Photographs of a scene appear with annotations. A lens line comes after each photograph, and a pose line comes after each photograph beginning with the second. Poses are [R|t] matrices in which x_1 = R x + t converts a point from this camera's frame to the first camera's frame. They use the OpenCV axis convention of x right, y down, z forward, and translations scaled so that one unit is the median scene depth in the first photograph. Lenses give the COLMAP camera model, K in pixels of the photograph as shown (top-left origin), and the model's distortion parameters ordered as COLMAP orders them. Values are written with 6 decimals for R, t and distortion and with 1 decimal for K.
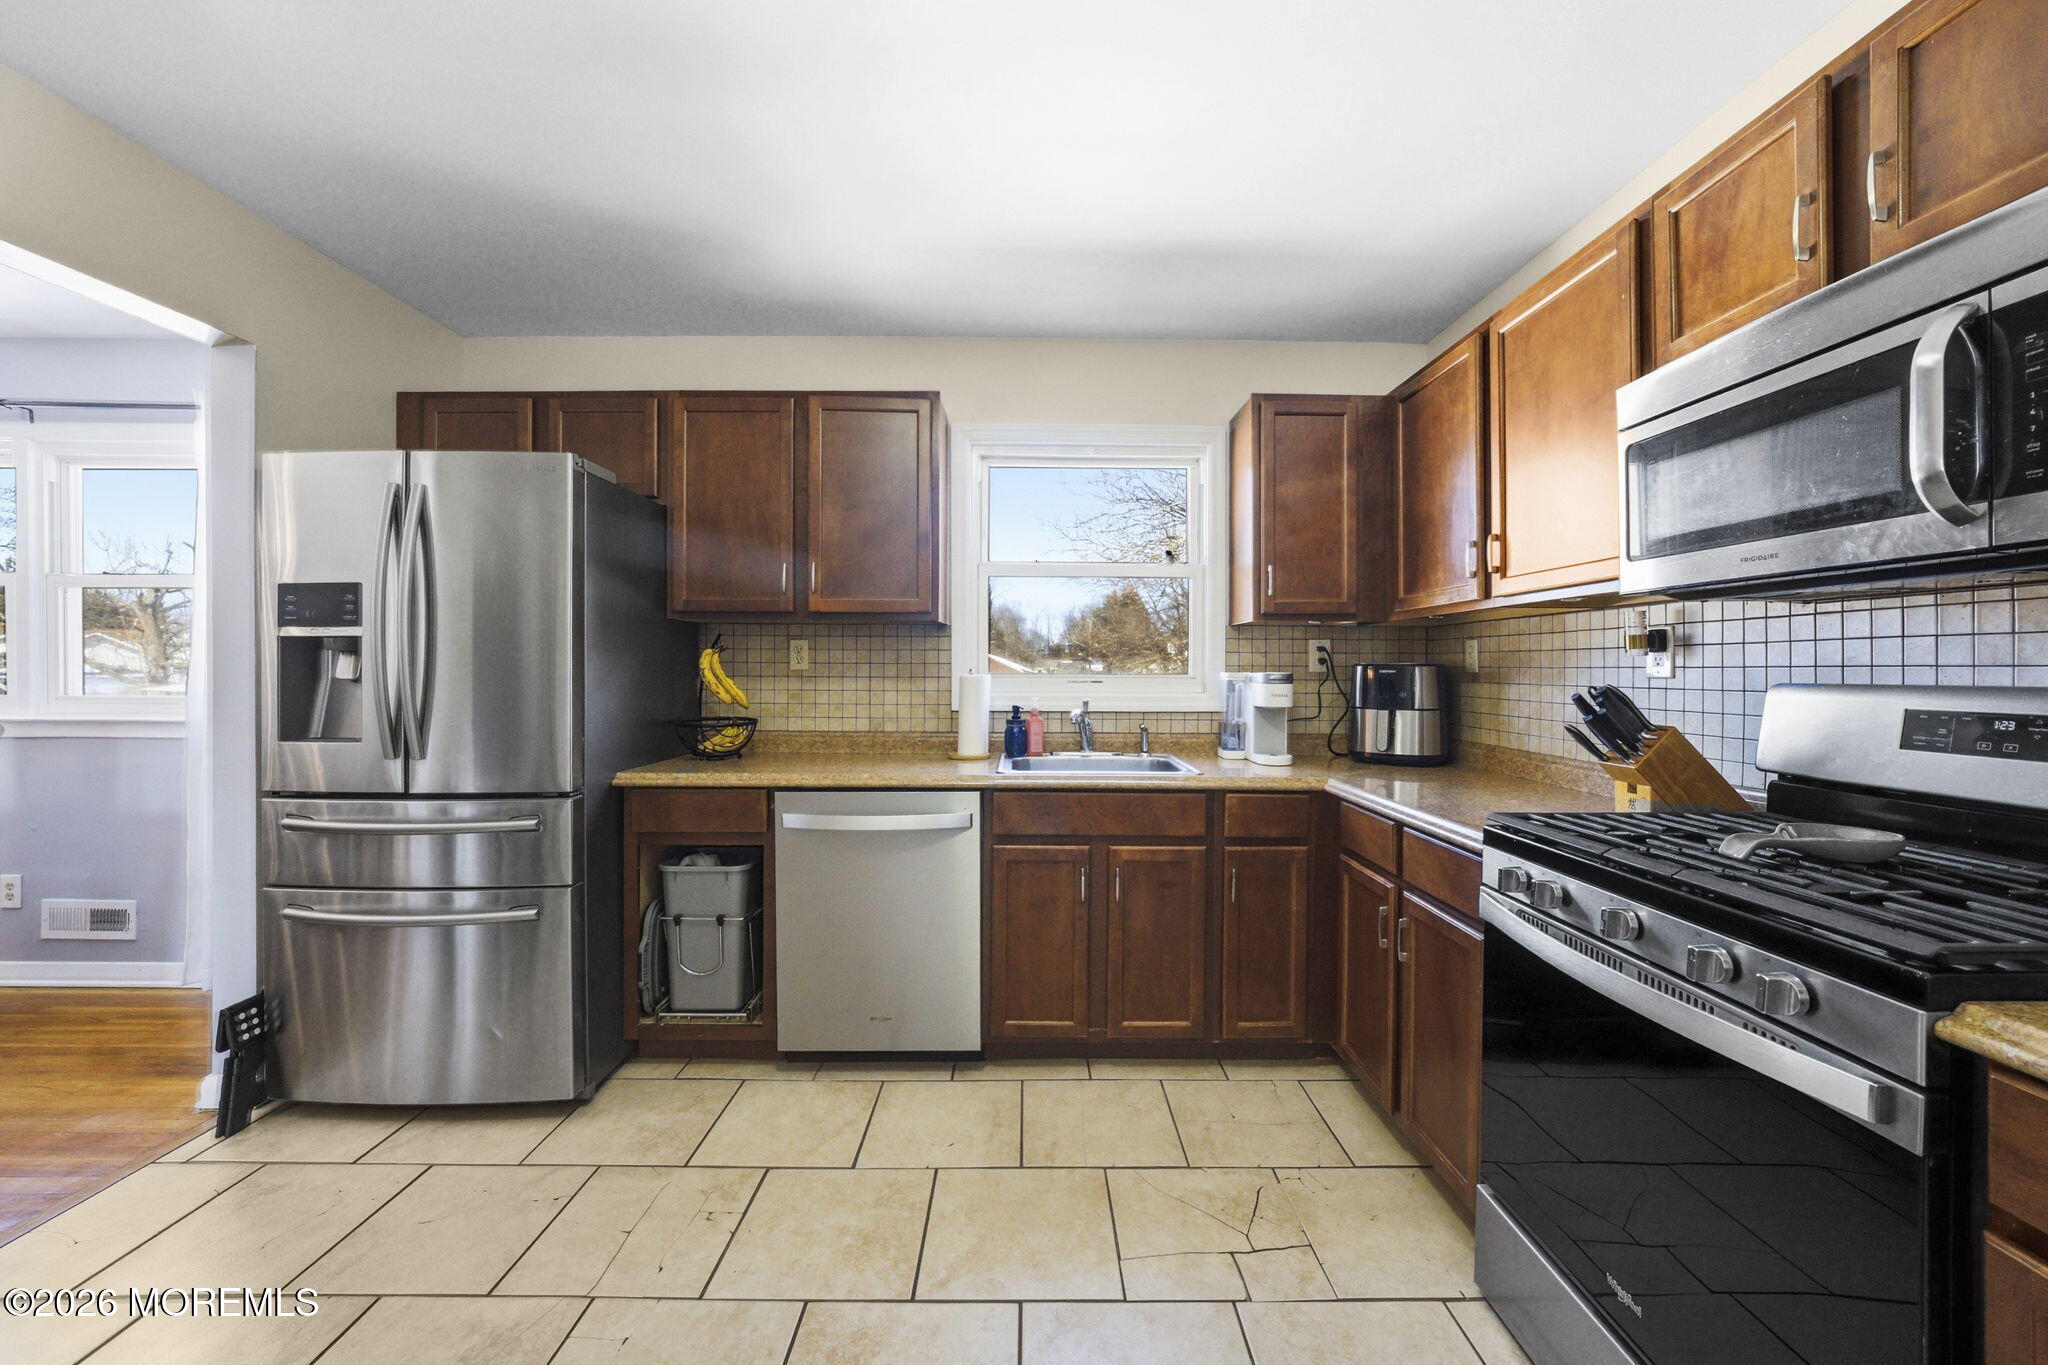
lens RADIAL K [[836.5, 0, 1032.4], [0, 836.5, 679.5], [0, 0, 1]] dist [-0.021371, 0.005239]
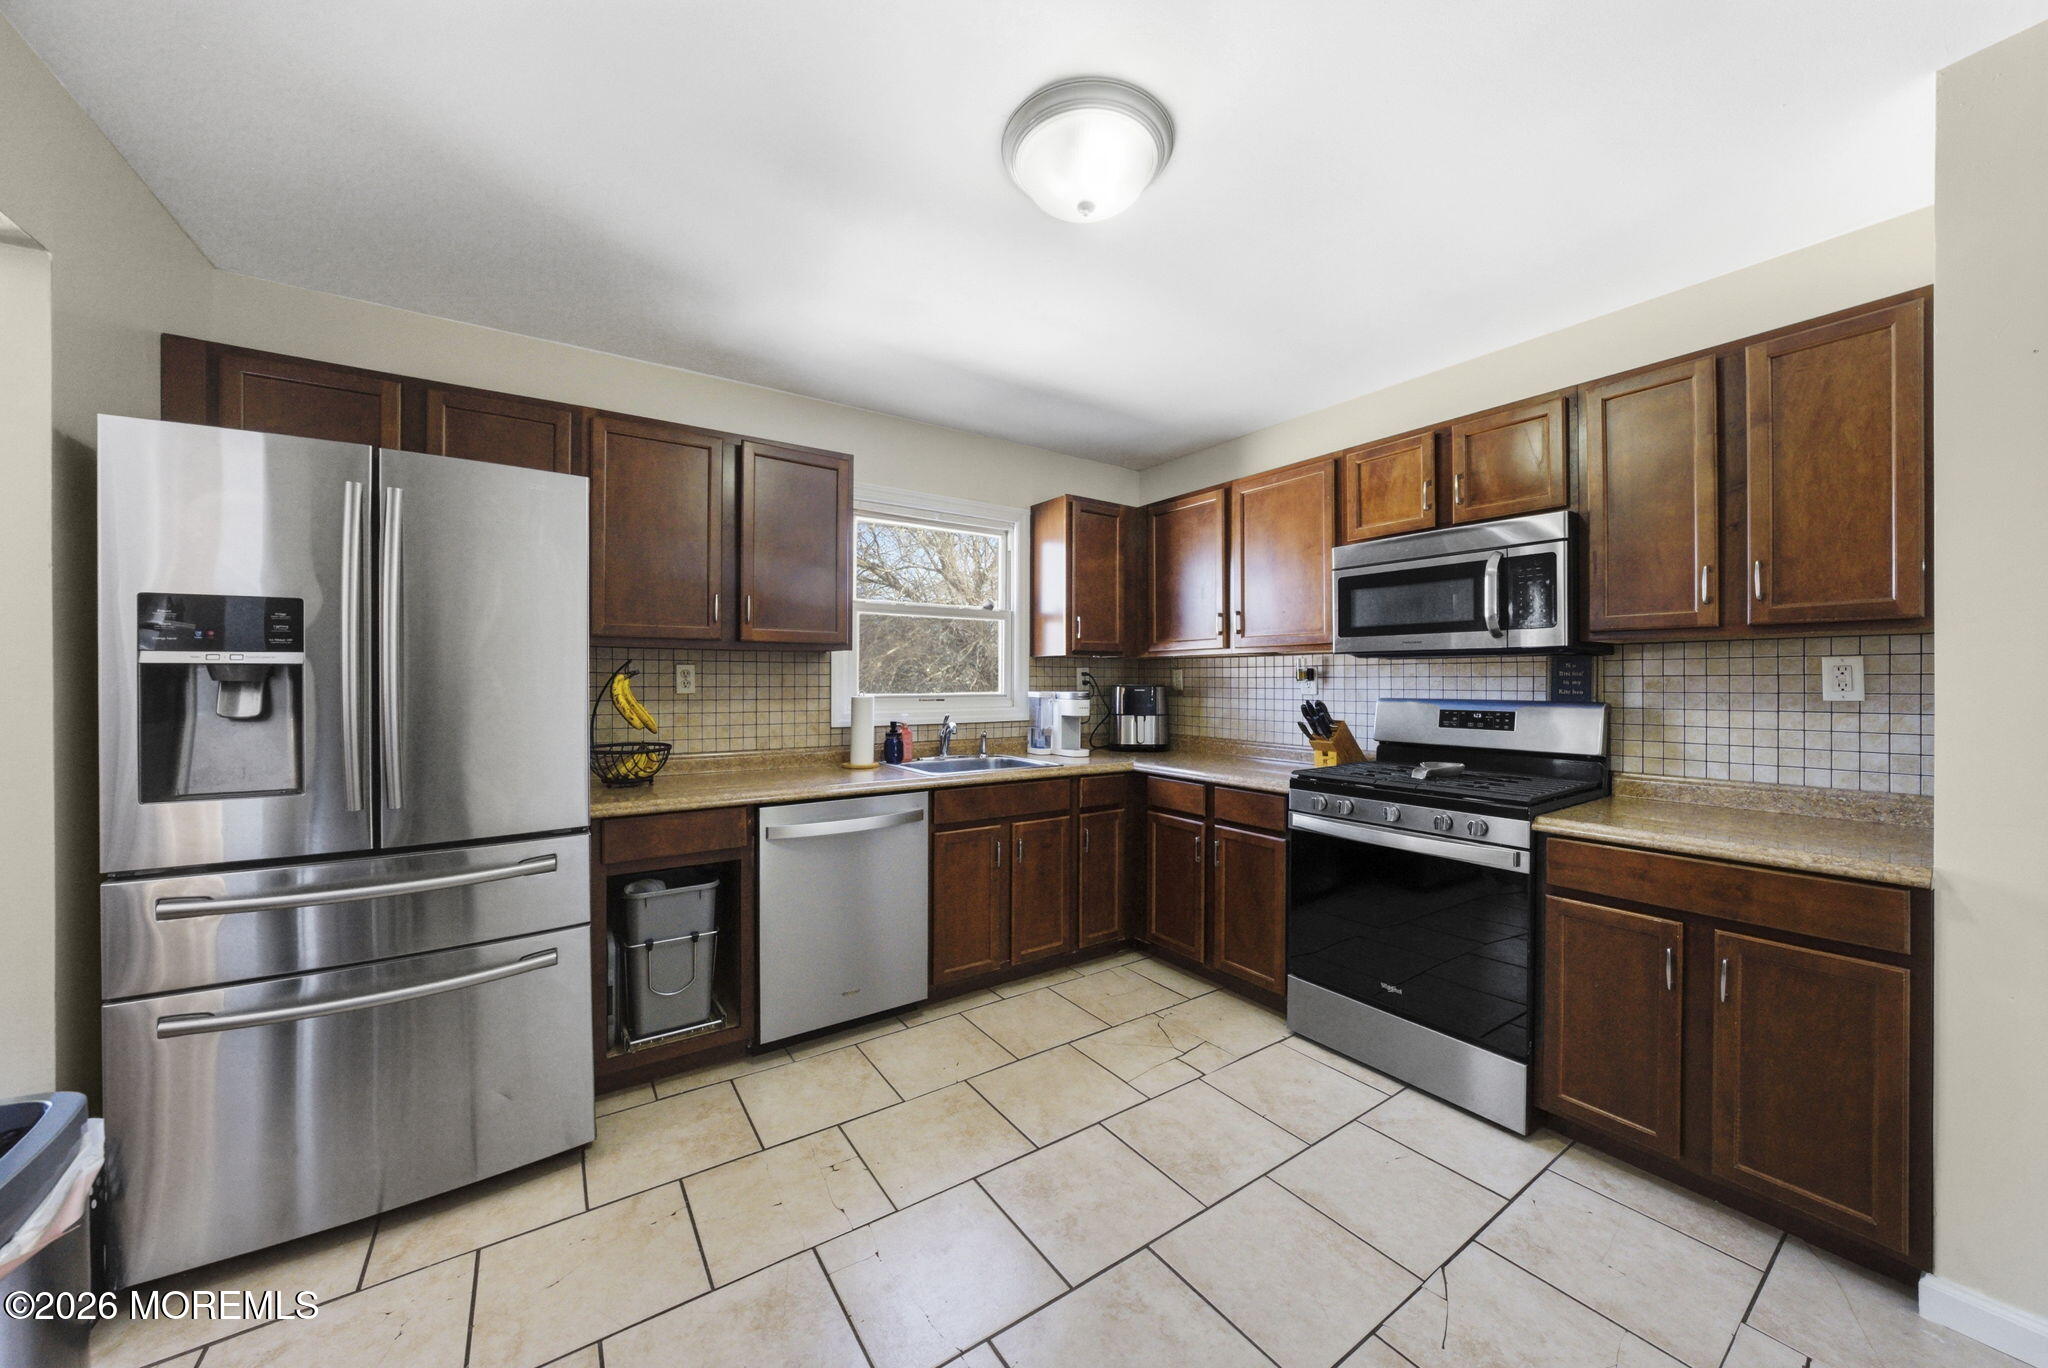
lens RADIAL K [[789.9, 0, 1039.0], [0, 789.9, 691.2], [0, 0, 1]] dist [-0.009305, 0.000179]
pose [[0.803091, -0.011985, 0.595735, -0.620509], [0.008270, 0.999926, 0.008968, -0.024106], [-0.595798, -0.002275, 0.803131, -0.047997]]
